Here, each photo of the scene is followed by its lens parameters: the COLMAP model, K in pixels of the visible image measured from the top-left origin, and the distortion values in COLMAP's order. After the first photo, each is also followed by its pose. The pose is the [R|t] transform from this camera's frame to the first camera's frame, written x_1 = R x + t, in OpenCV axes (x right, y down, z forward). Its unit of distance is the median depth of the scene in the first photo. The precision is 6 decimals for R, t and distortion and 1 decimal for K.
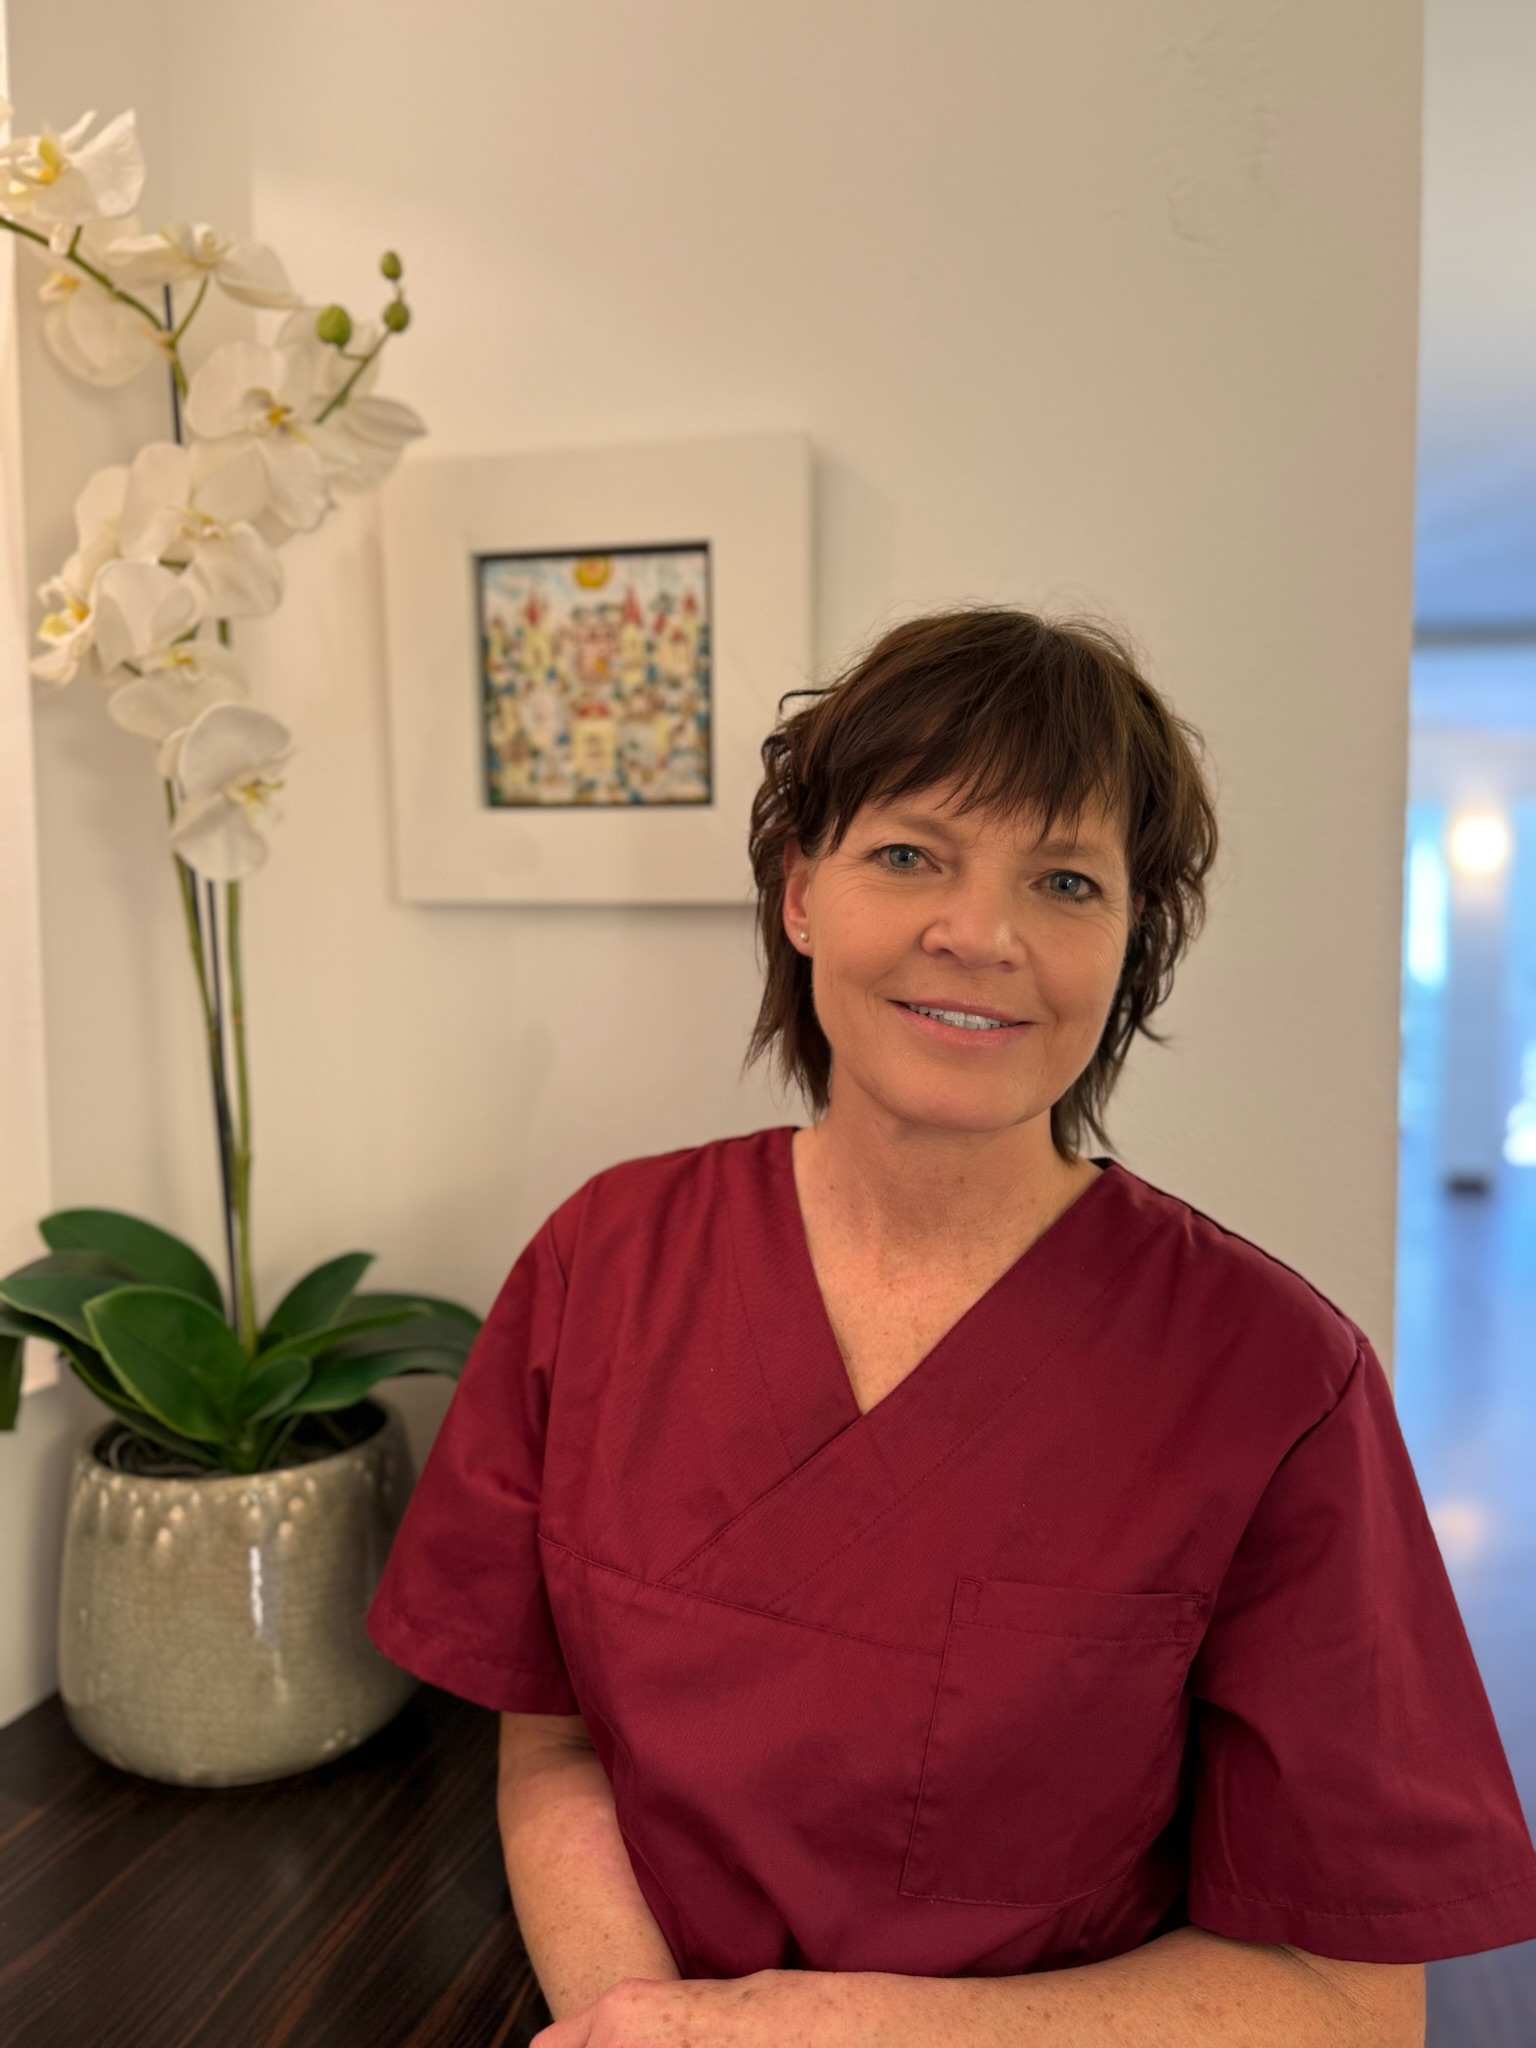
lens RADIAL K [[1539.3, 0, 809.7], [0, 1539.3, 1035.7], [0, 0, 1]] dist [-0.016645, -0.008649]
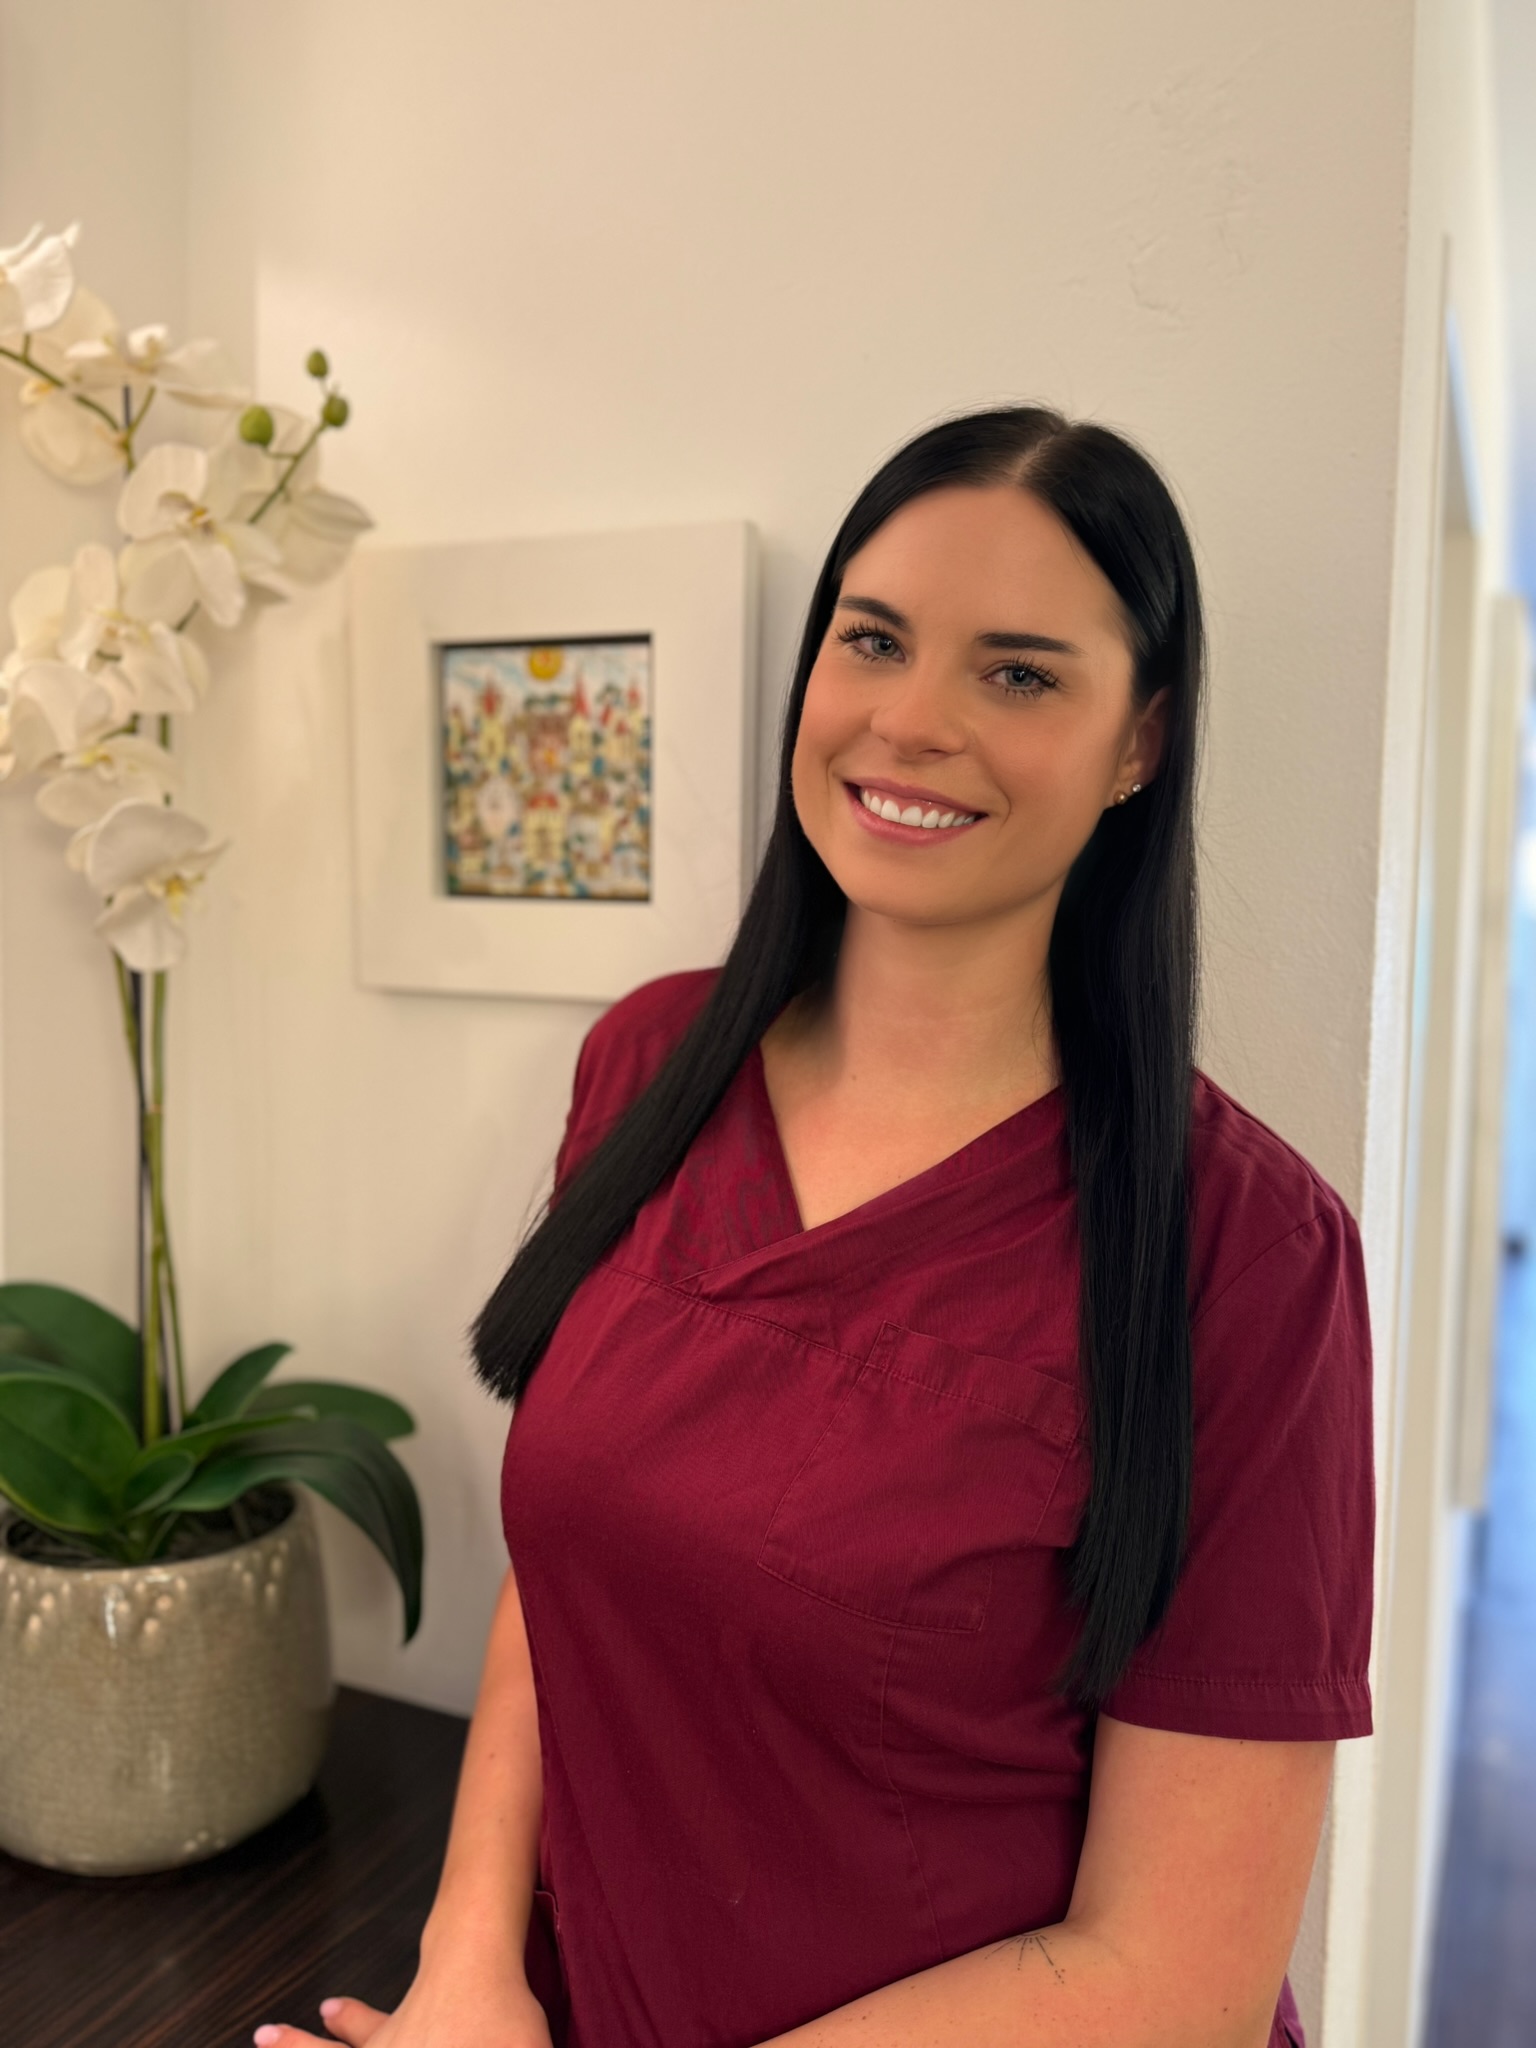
lens RADIAL K [[1539.3, 0, 1031.1], [0, 1539.3, 993.7], [0, 0, 1]] dist [-0.016645, -0.008649]
pose [[0.985358, 0.046831, -0.163943, 0.359034], [-0.049858, 0.998653, -0.014395, -0.102259], [0.163047, 0.022358, 0.986365, 0.104786]]
